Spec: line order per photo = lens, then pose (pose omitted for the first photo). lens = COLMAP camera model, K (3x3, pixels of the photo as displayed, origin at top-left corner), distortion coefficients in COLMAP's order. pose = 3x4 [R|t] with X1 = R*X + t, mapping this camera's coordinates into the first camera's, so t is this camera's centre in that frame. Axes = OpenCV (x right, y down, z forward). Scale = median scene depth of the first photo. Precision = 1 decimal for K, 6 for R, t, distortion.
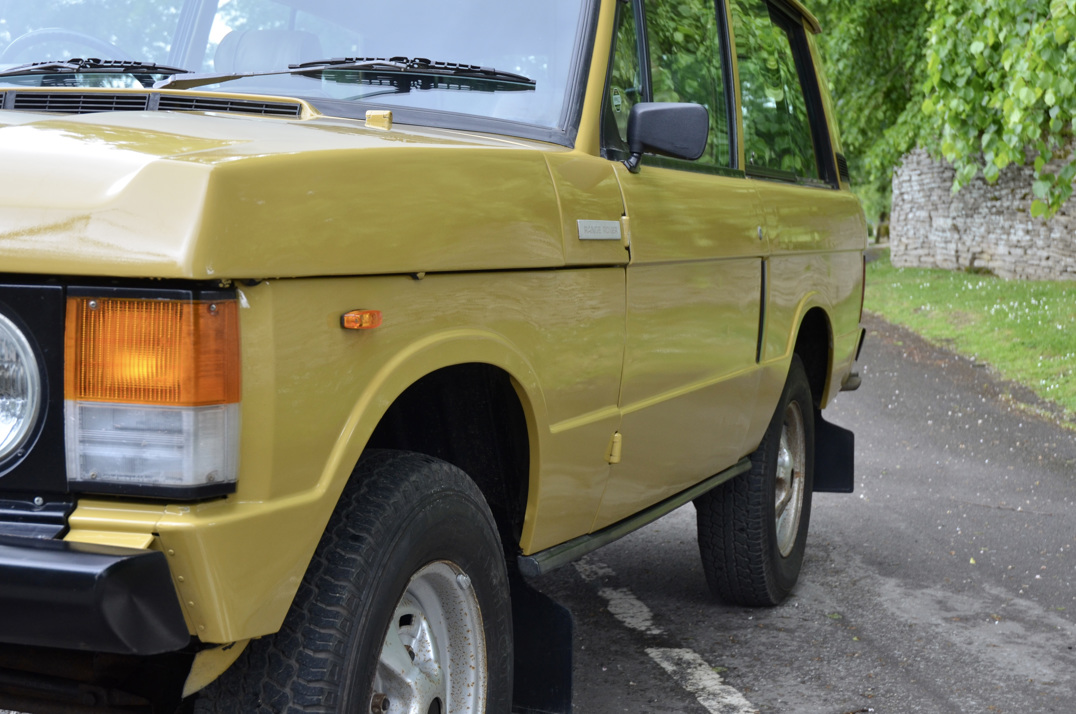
lens RADIAL K [[1694.6, 0, 537.5], [0, 1694.6, 355.8], [0, 0, 1]] dist [0.026770, 0.822119]
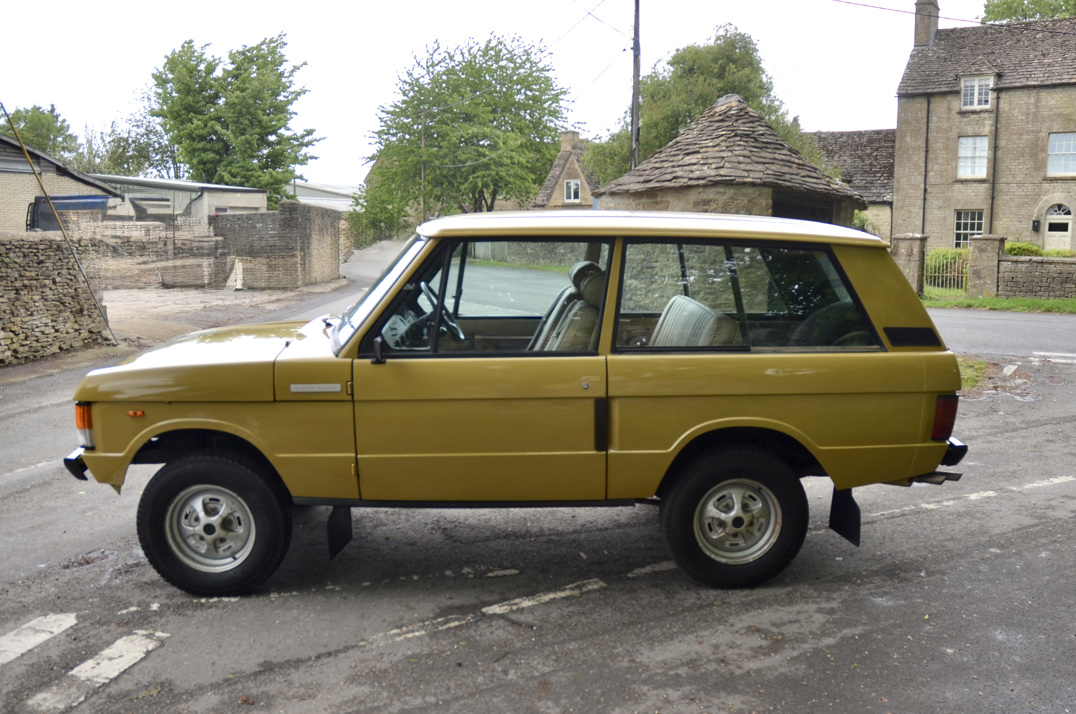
lens RADIAL K [[955.9, 0, 600.2], [0, 955.9, 394.9], [0, 0, 1]] dist [-0.074146, 0.013886]
pose [[0.407328, 0.148266, -0.901167, 1.009860], [-0.062603, 0.988946, 0.134411, -0.187963], [0.911134, 0.001666, 0.412107, 0.505210]]
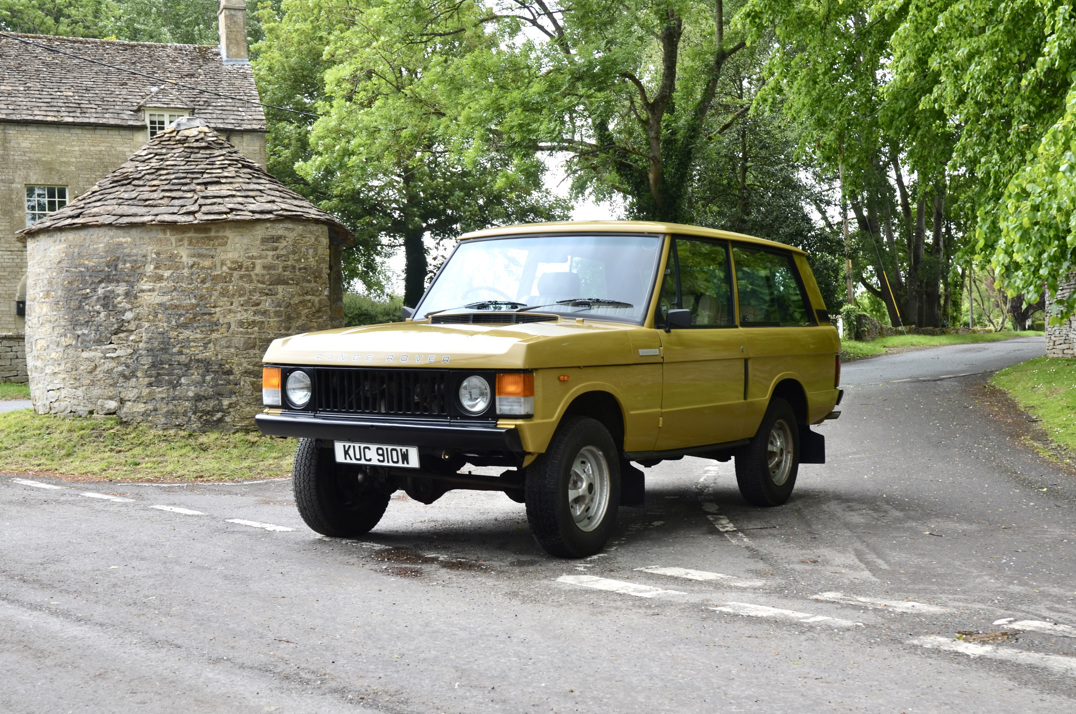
lens RADIAL K [[1520.8, 0, 551.9], [0, 1520.8, 359.7], [0, 0, 1]] dist [-0.006286, 0.361834]
pose [[0.980645, -0.018474, -0.194921, 0.268402], [0.007683, 0.998403, -0.055969, 0.063968], [0.195644, 0.053388, 0.979221, -1.197528]]
